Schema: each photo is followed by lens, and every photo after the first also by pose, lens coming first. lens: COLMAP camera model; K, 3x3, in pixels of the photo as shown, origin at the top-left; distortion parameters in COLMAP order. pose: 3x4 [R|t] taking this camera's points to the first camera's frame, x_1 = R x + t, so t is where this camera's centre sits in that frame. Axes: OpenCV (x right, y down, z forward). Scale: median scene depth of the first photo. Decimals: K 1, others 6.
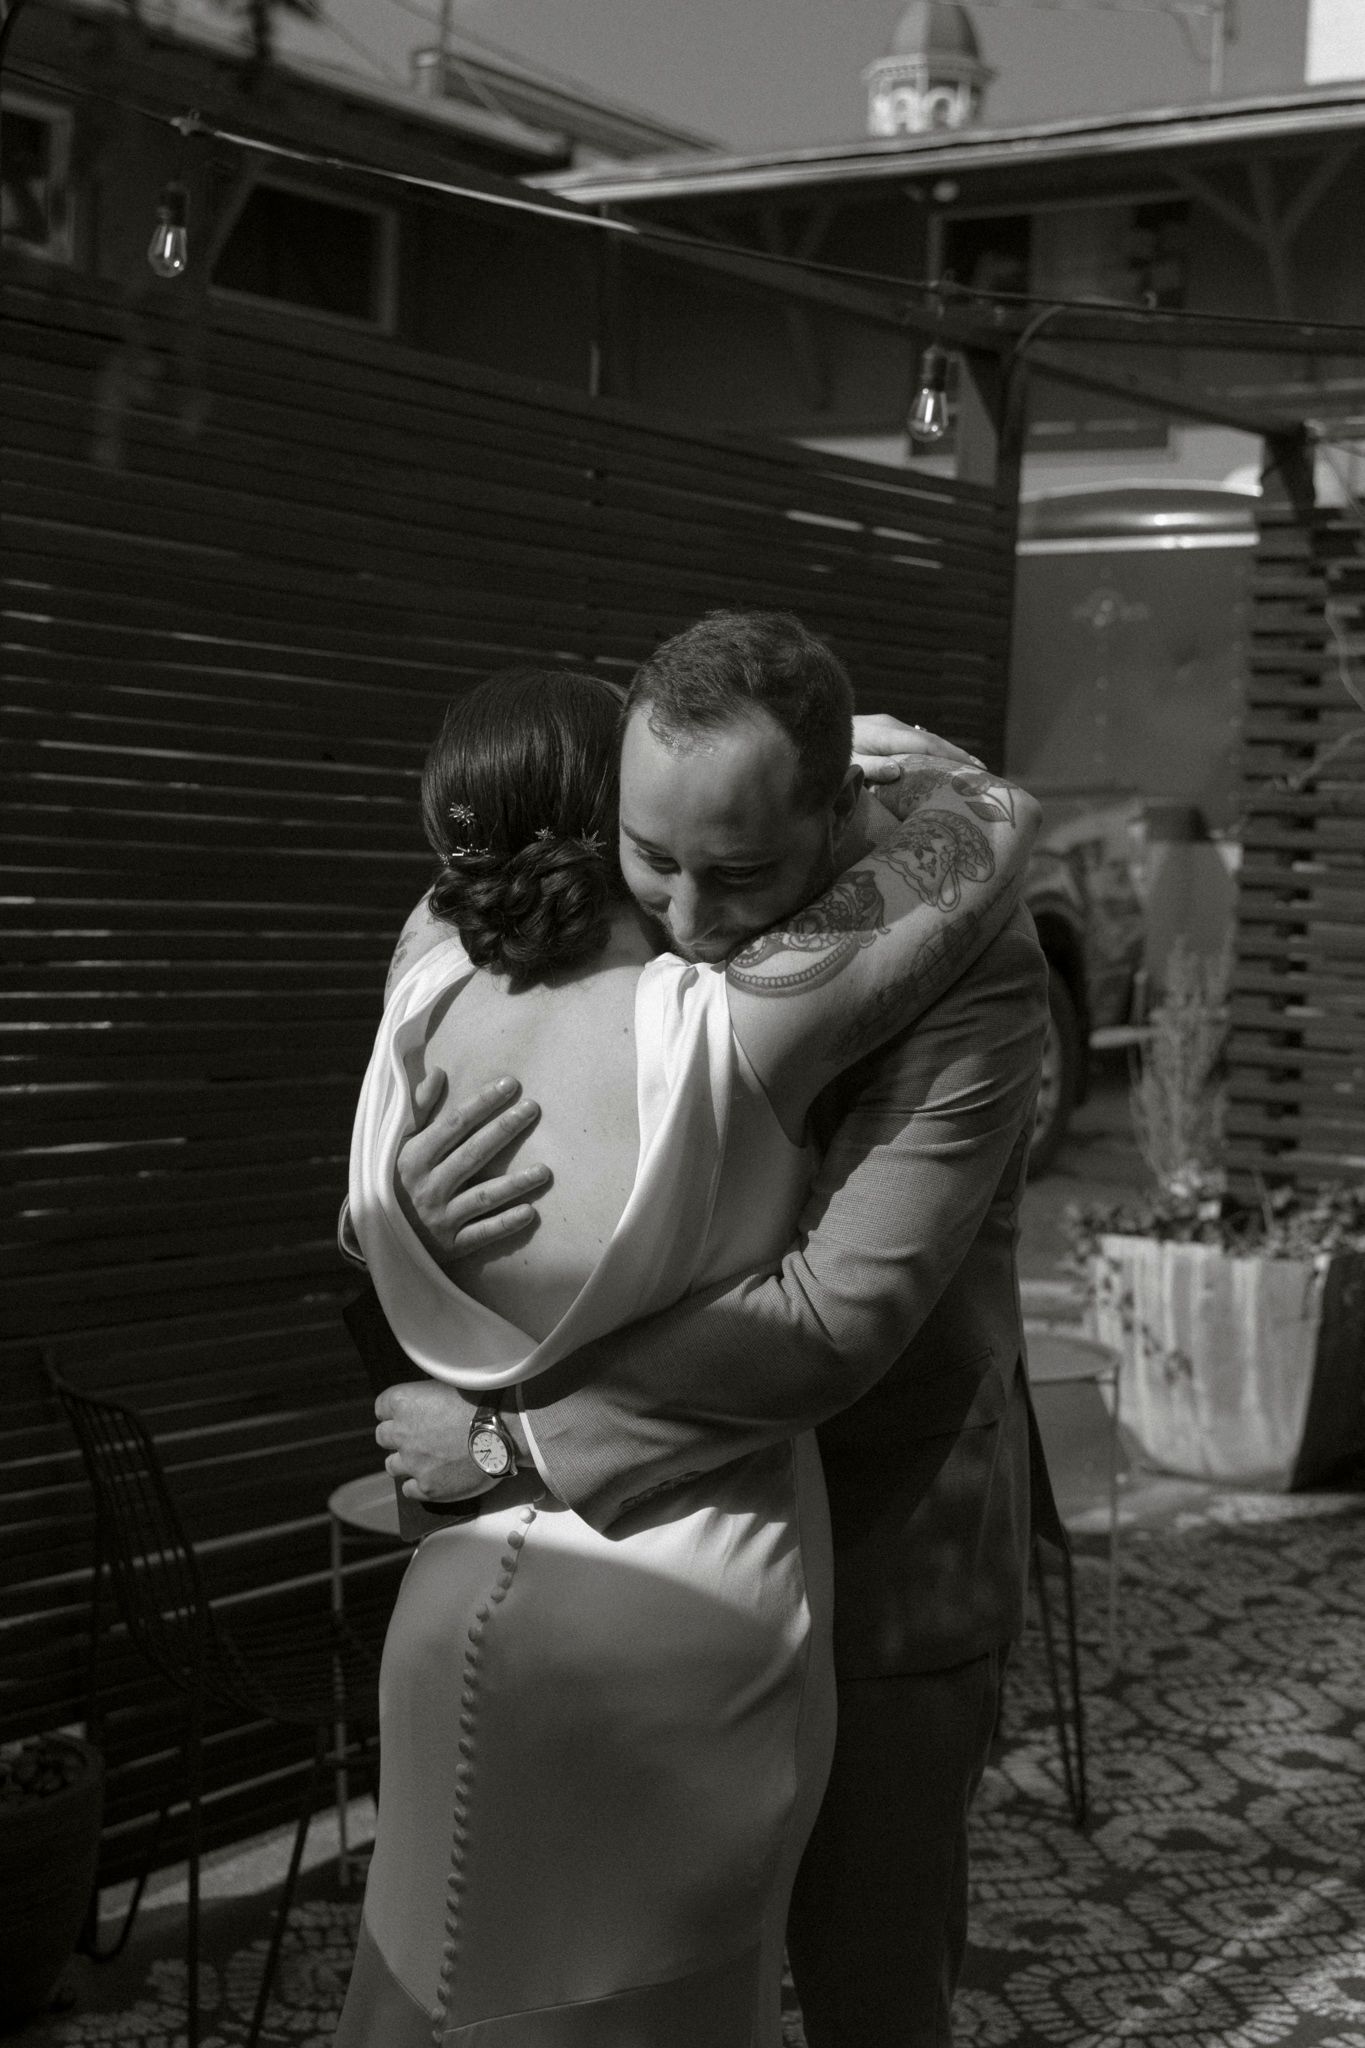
lens RADIAL K [[3144.6, 0, 642.5], [0, 3144.6, 1018.3], [0, 0, 1]] dist [0.035258, 0.117309]
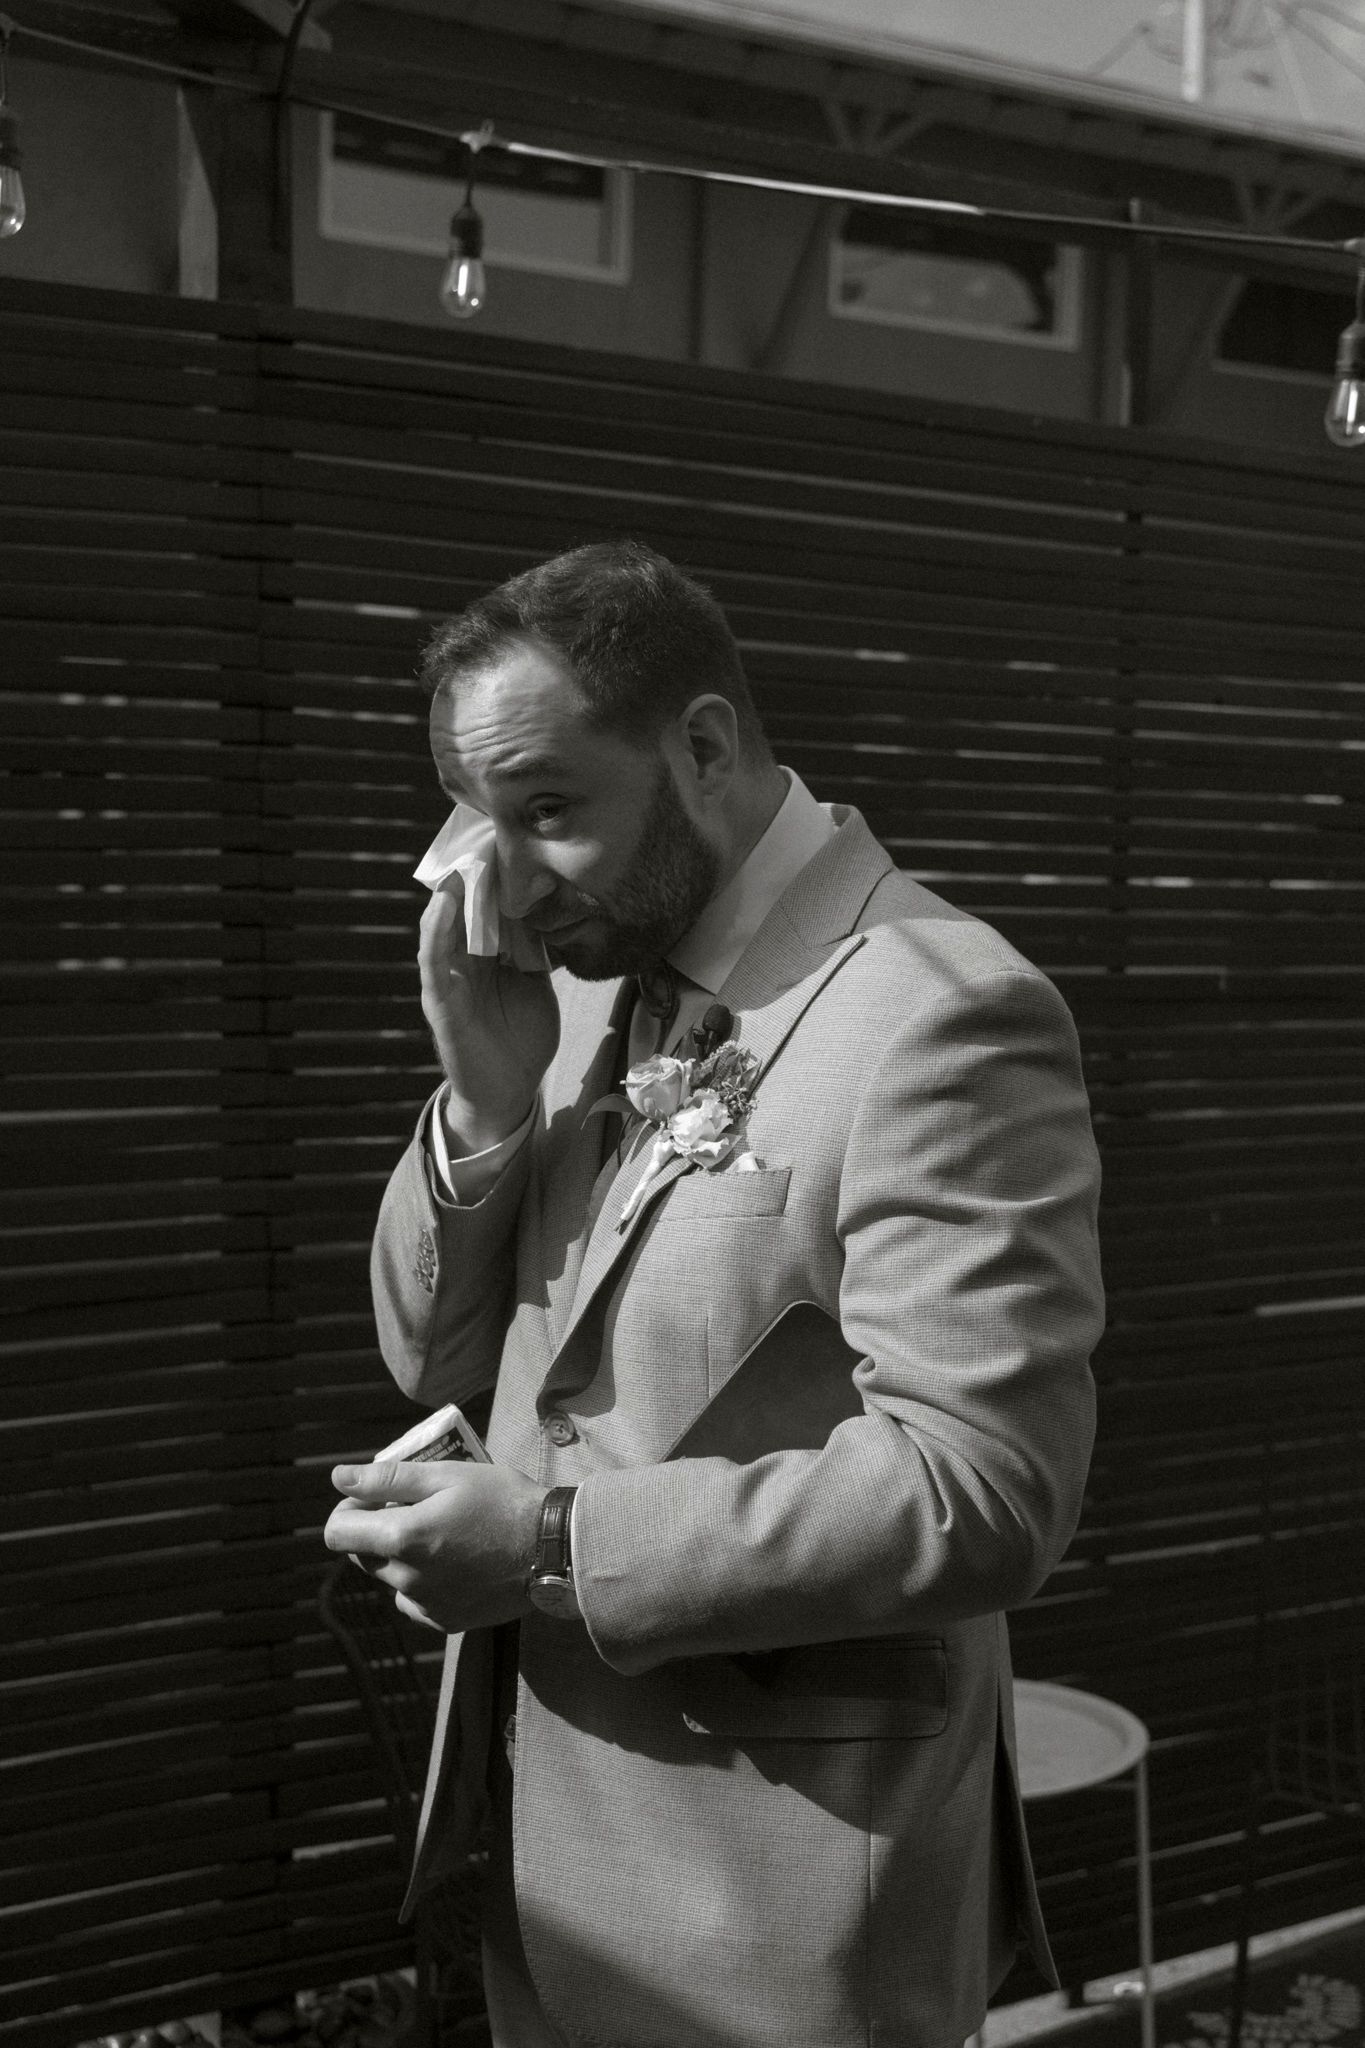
lens RADIAL K [[2986.0, 0, 681.9], [0, 2986.0, 1029.5], [0, 0, 1]] dist [0.012011, 0.050539]
pose [[0.938647, -0.000375, -0.344879, 0.155056], [-0.004175, 0.999914, -0.012450, -0.024184], [0.344854, 0.013126, 0.938565, 0.207878]]
